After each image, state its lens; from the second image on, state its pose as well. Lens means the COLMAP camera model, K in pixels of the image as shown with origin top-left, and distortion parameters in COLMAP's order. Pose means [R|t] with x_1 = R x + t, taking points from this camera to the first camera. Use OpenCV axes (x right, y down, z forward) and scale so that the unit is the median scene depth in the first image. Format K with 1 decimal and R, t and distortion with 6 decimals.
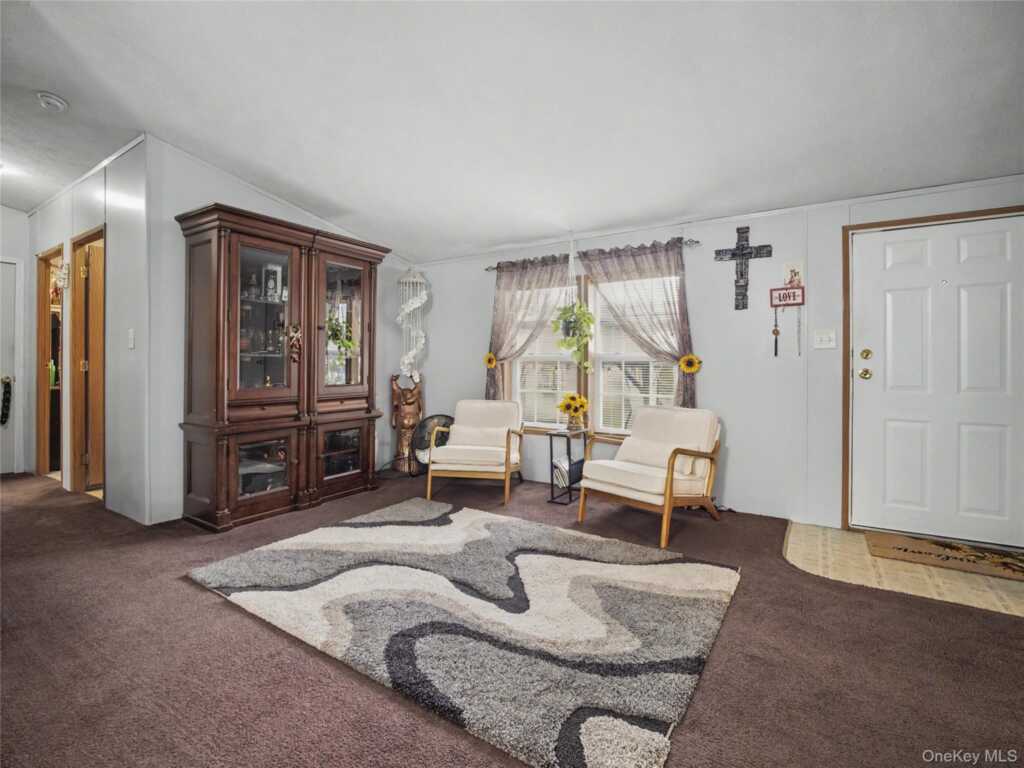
lens RADIAL K [[470.2, 0, 514.5], [0, 470.2, 372.5], [0, 0, 1]] dist [-0.015783, -0.000645]
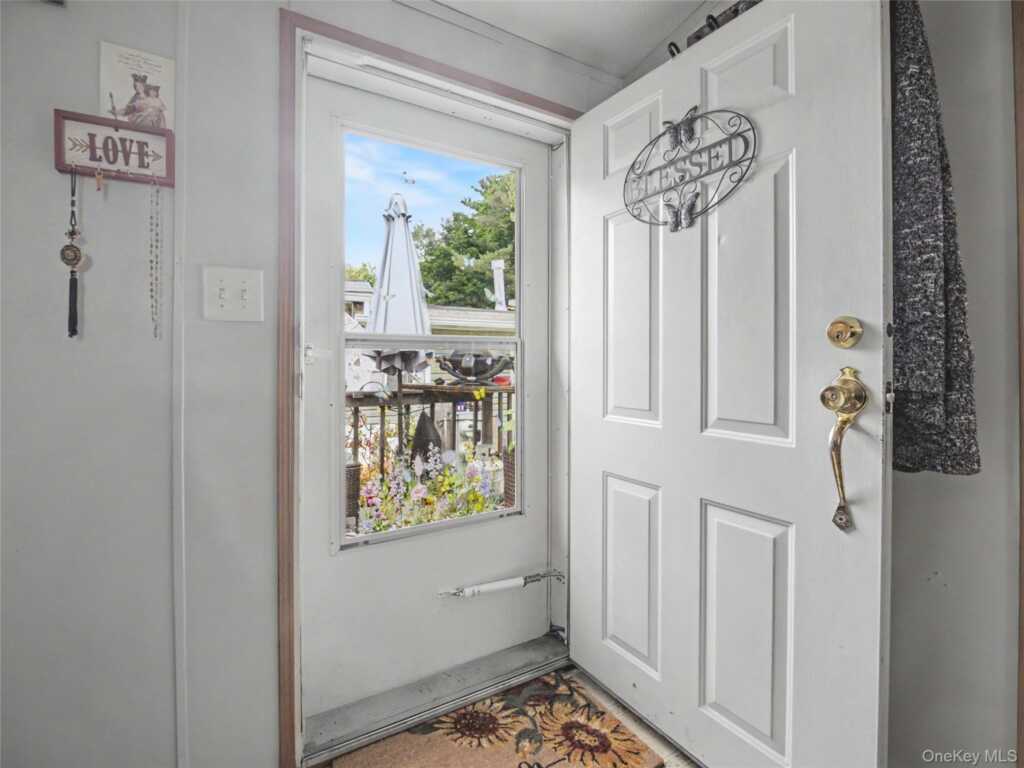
lens RADIAL K [[470.2, 0, 514.5], [0, 470.2, 372.5], [0, 0, 1]] dist [-0.015783, -0.000645]
pose [[0.440254, -0.009324, 0.897825, 0.421490], [0.004605, 0.999956, 0.008126, -0.014790], [-0.897861, 0.000557, 0.440278, 0.626595]]
